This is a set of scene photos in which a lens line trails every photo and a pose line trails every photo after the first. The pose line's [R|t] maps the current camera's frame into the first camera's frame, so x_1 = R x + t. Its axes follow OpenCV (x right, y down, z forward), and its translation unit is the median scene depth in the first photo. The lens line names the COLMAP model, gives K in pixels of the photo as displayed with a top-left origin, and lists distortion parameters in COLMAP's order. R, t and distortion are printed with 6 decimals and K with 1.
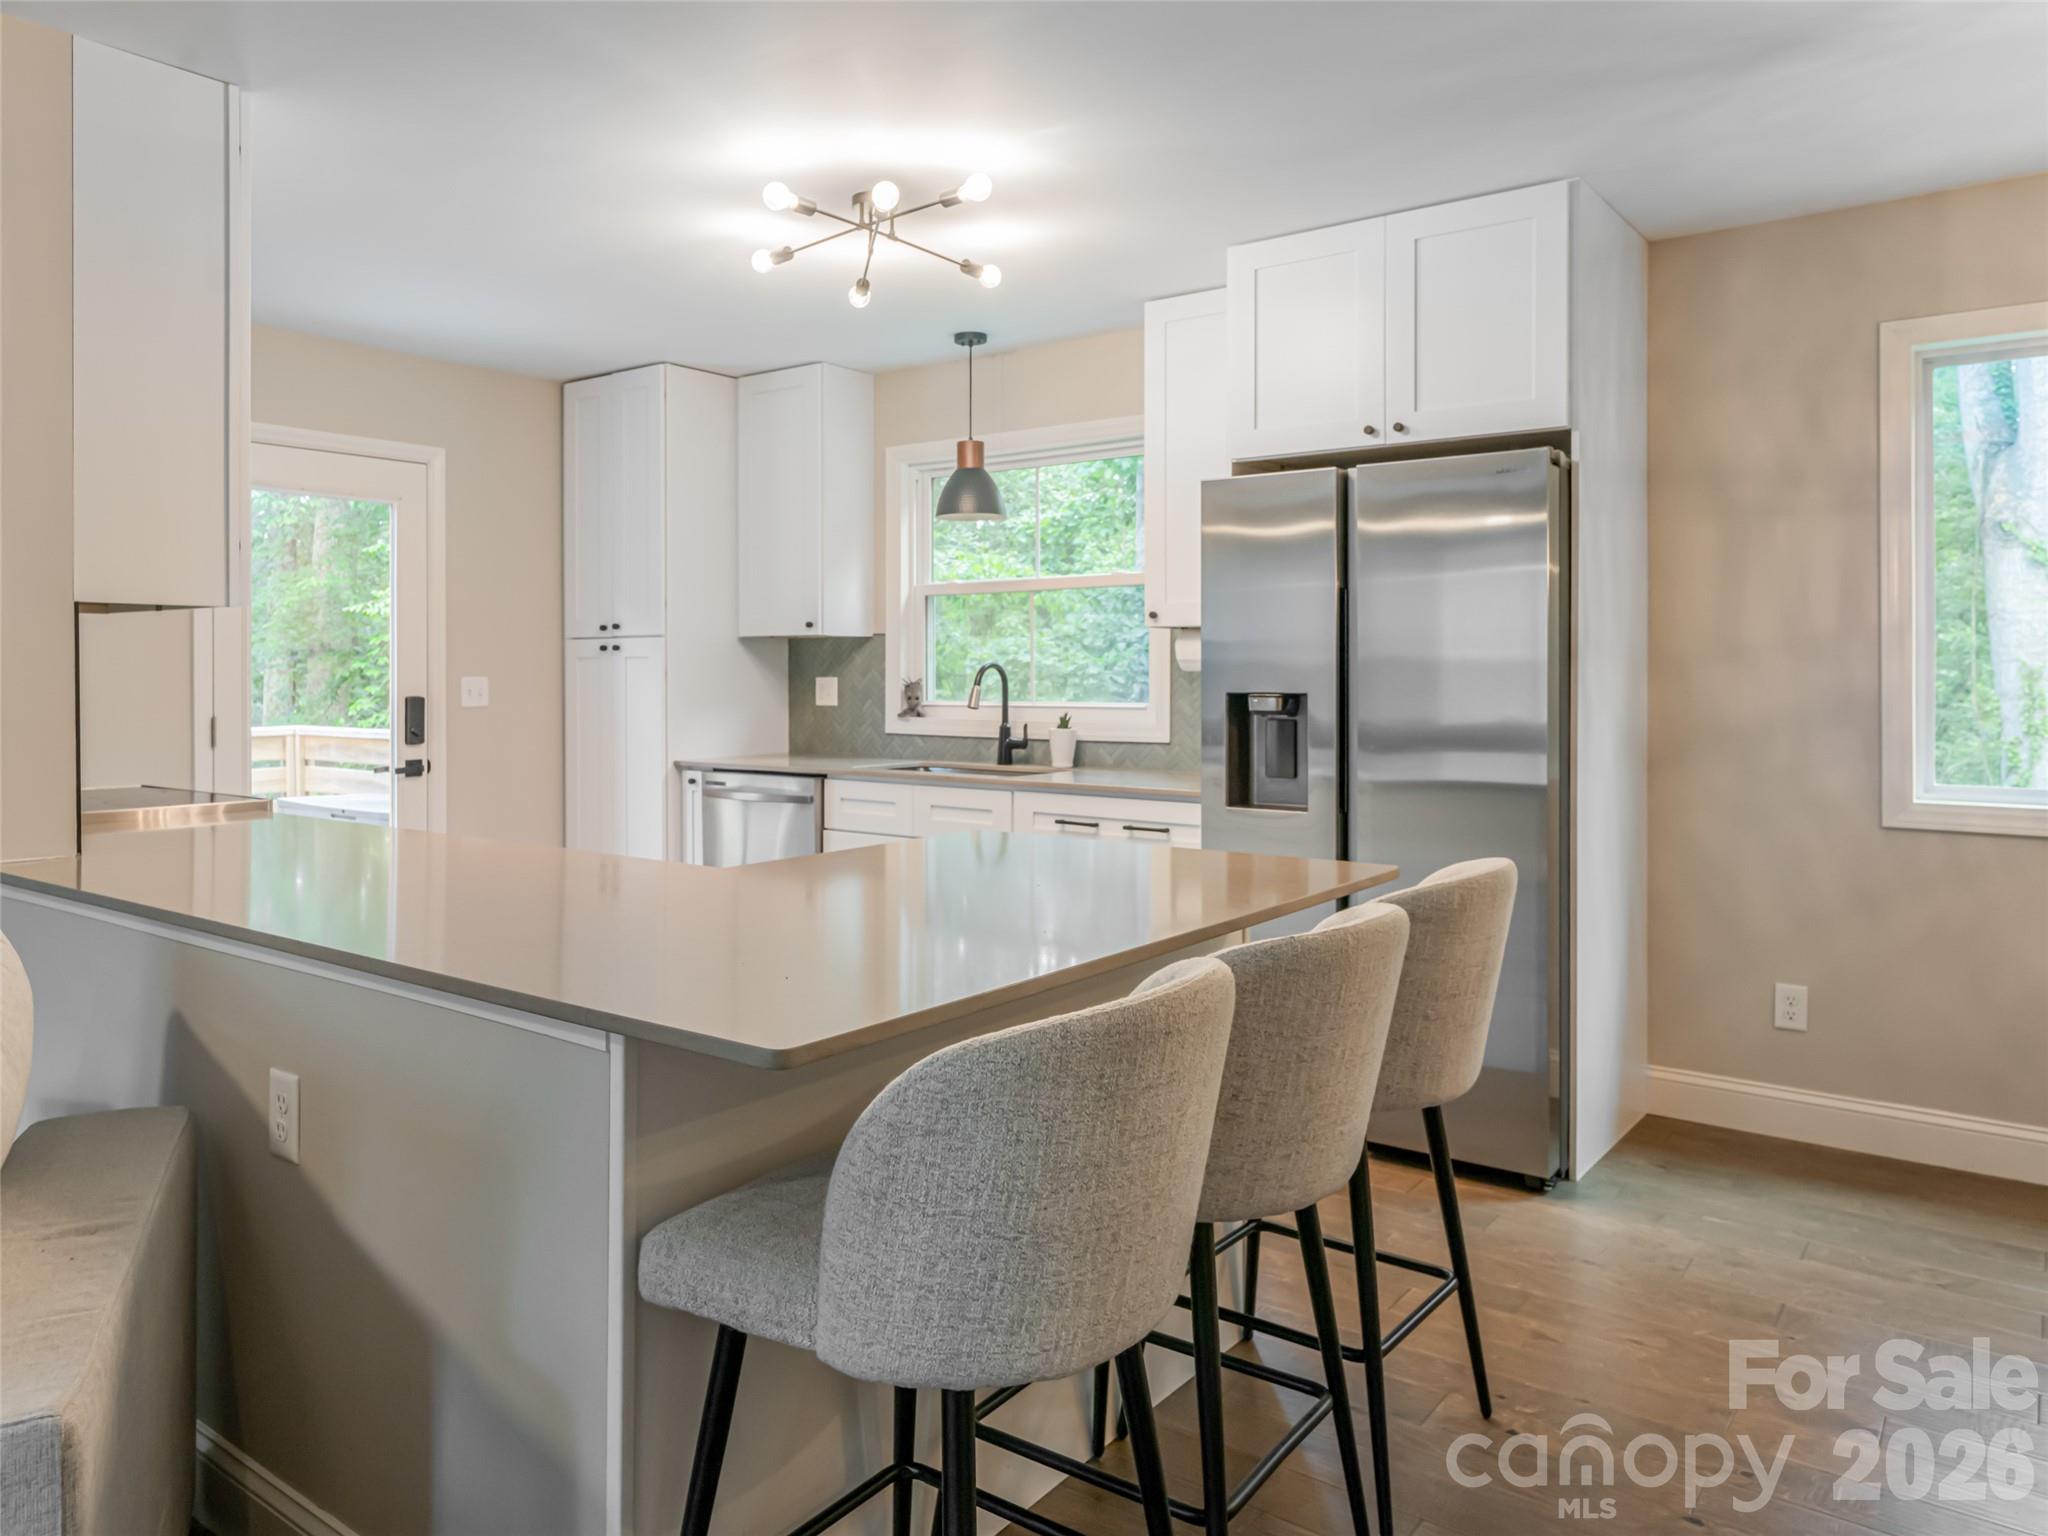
lens RADIAL K [[1446.2, 0, 1017.4], [0, 1446.2, 676.6], [0, 0, 1]] dist [0.002109, -0.000450]
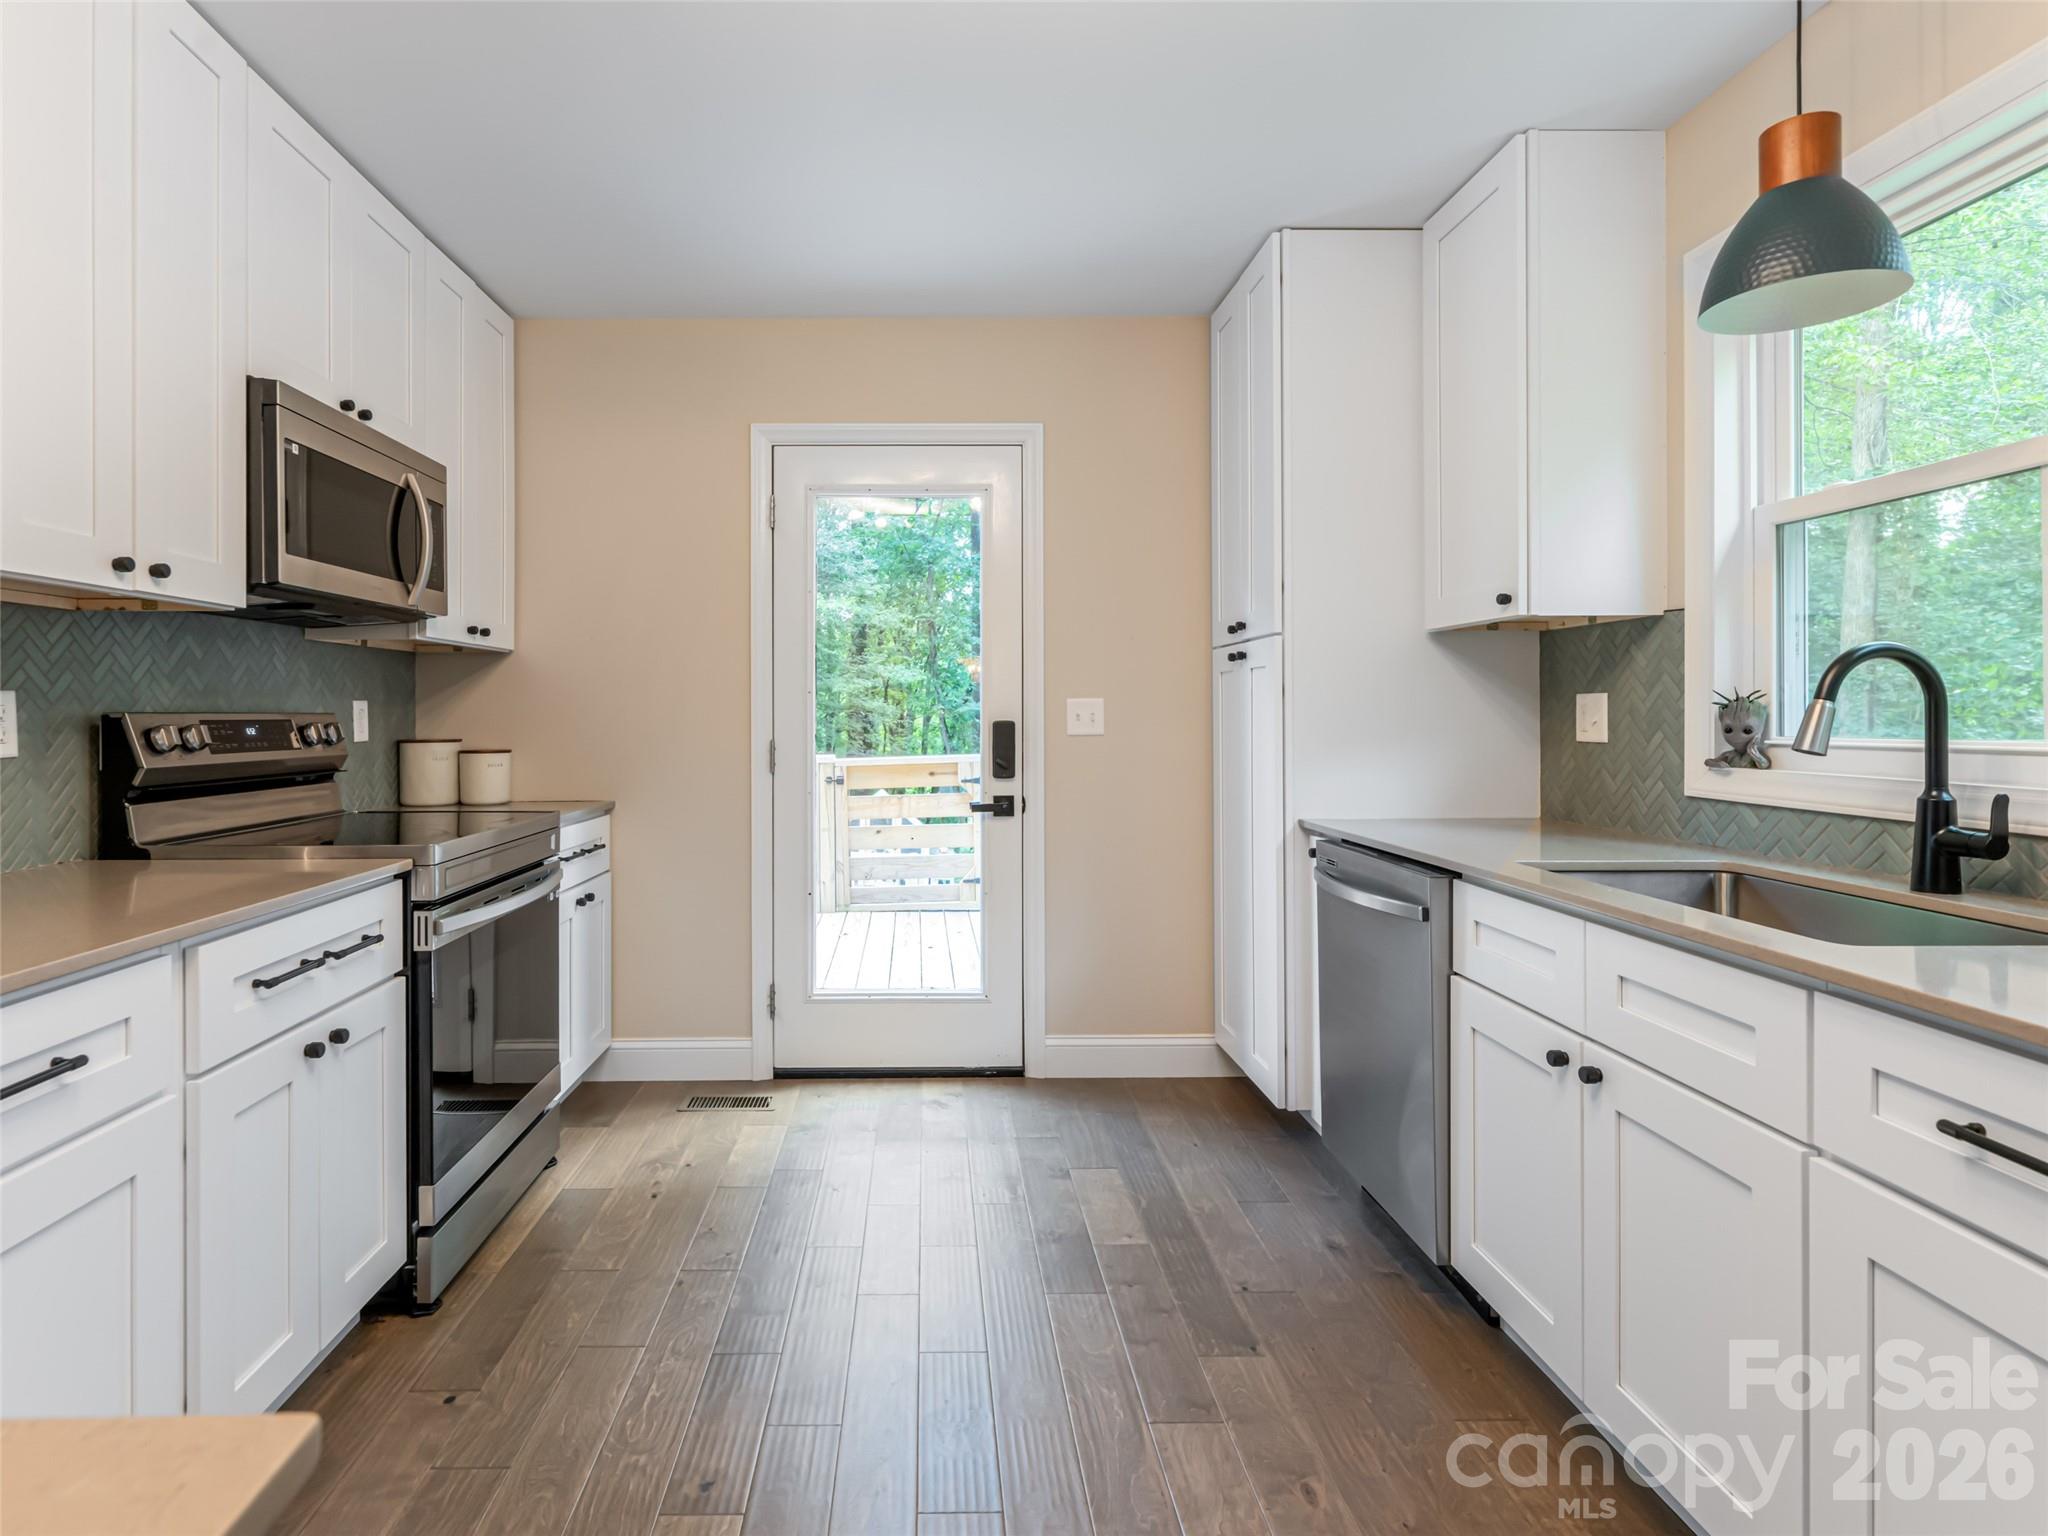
lens RADIAL K [[1094.9, 0, 924.5], [0, 1094.9, 720.4], [0, 0, 1]] dist [-0.000782, -0.000809]
pose [[0.592996, 0.002379, -0.805202, 0.069731], [0.000435, 0.999995, 0.003275, 0.010707], [0.805205, -0.002292, 0.592992, 0.568007]]
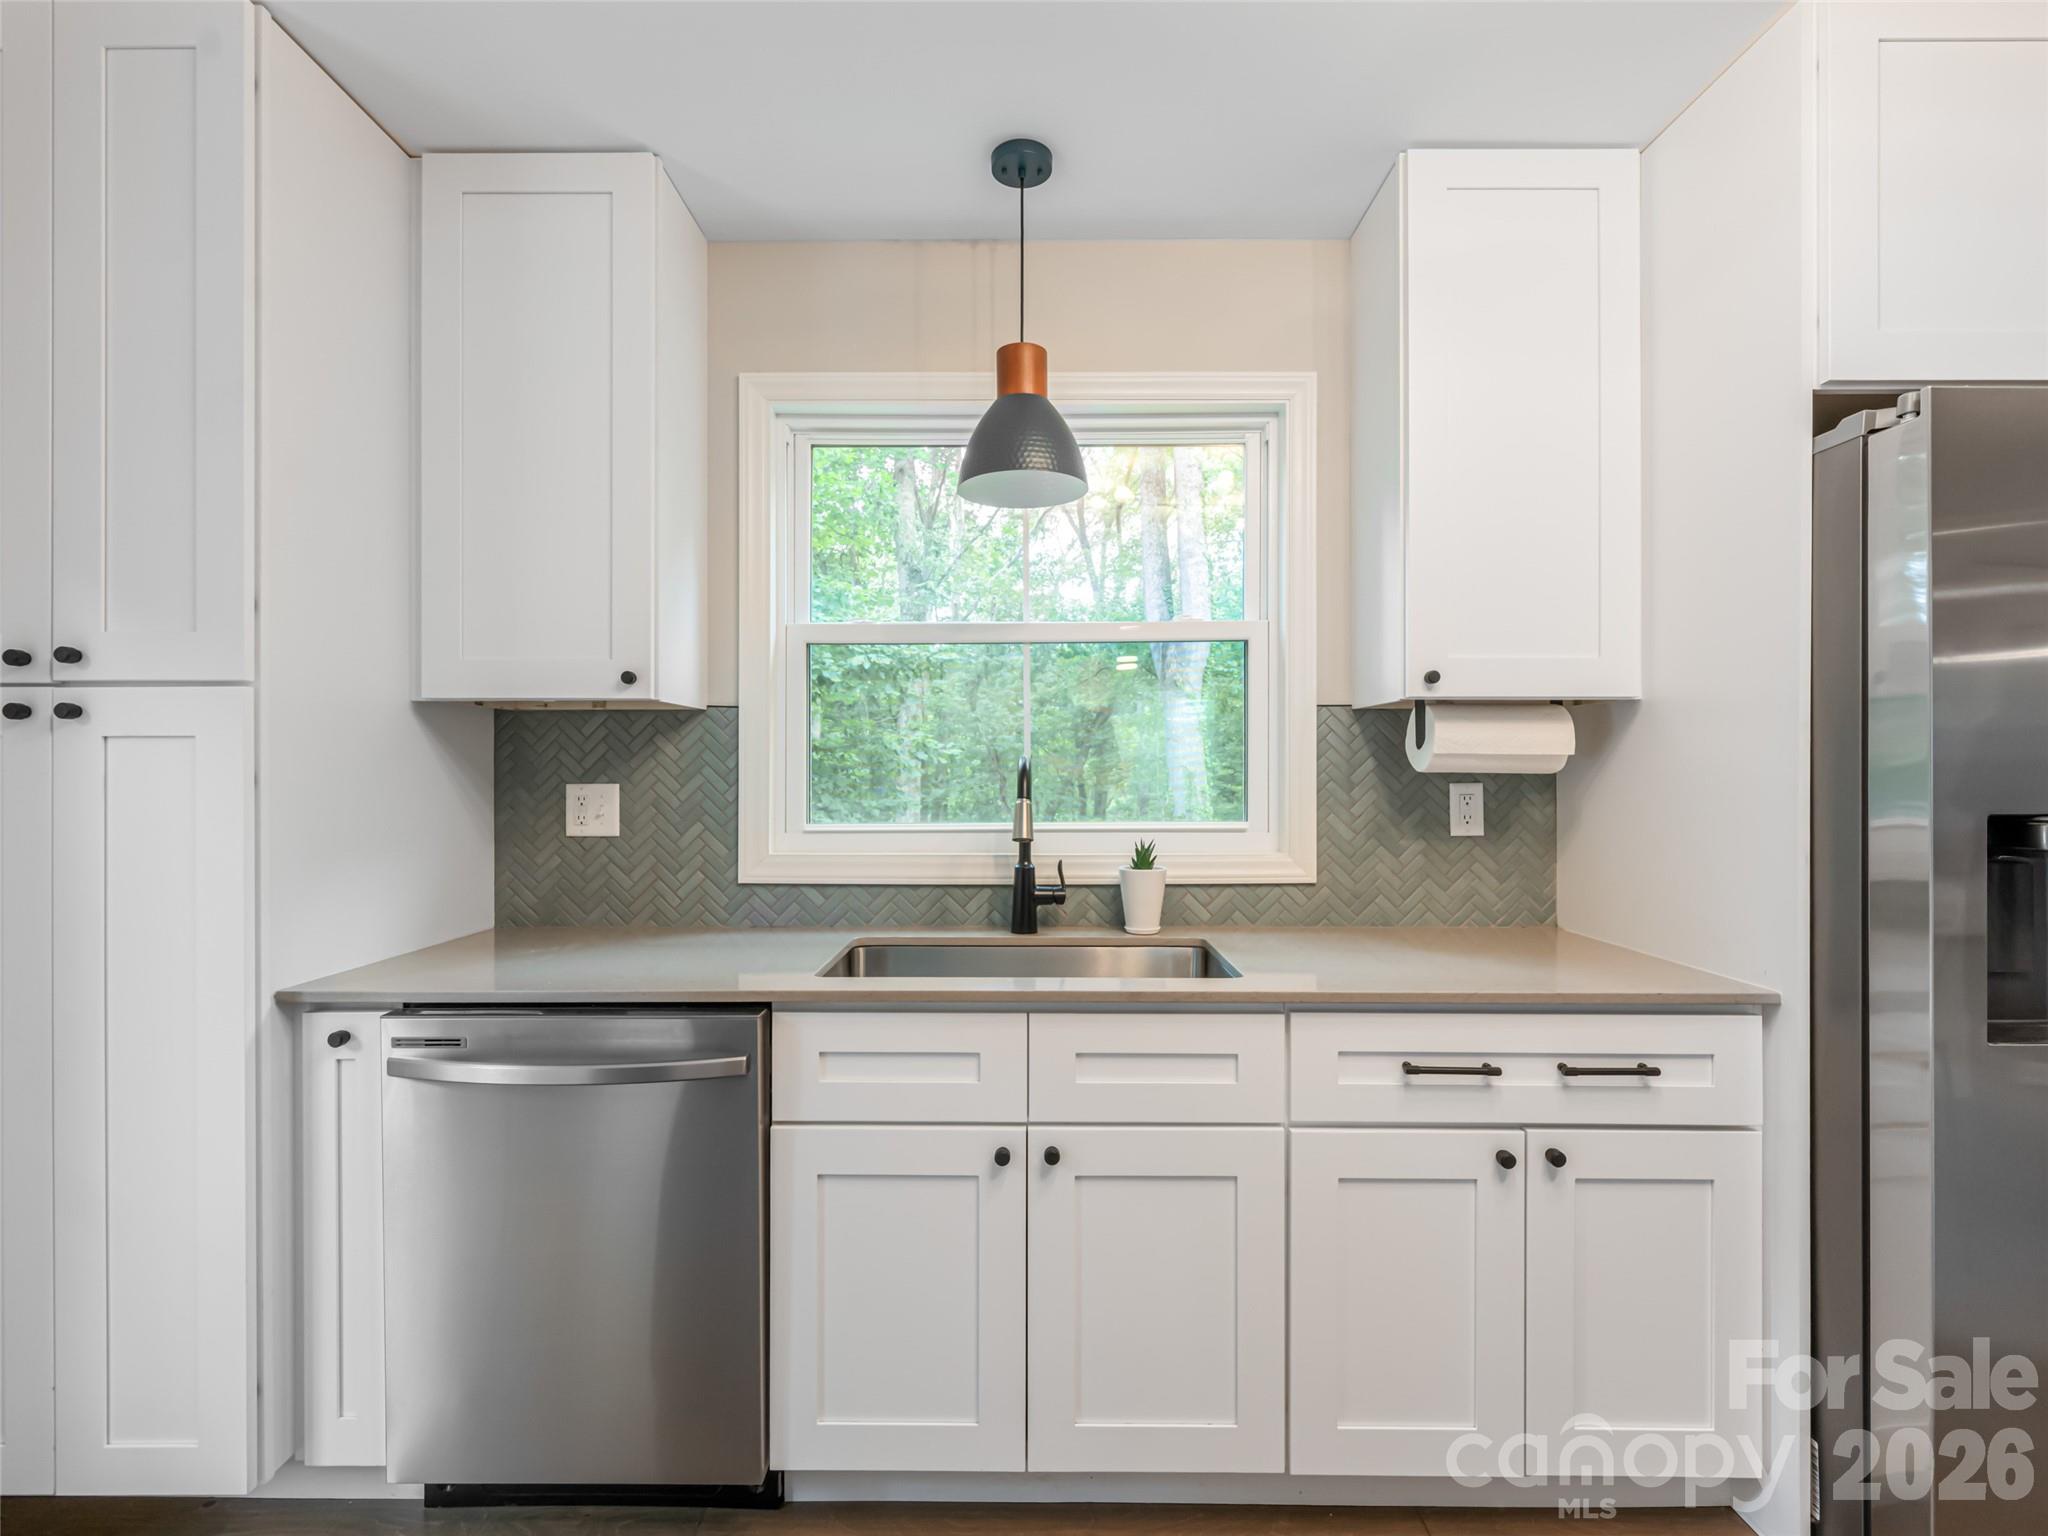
lens RADIAL K [[958.4, 0, 1049.3], [0, 958.4, 770.0], [0, 0, 1]] dist [-0.003541, -0.000915]
pose [[0.805921, 0.001568, 0.592021, -0.224702], [0.002640, 0.999977, -0.006242, -0.002172], [-0.592018, 0.006594, 0.805898, 0.664534]]
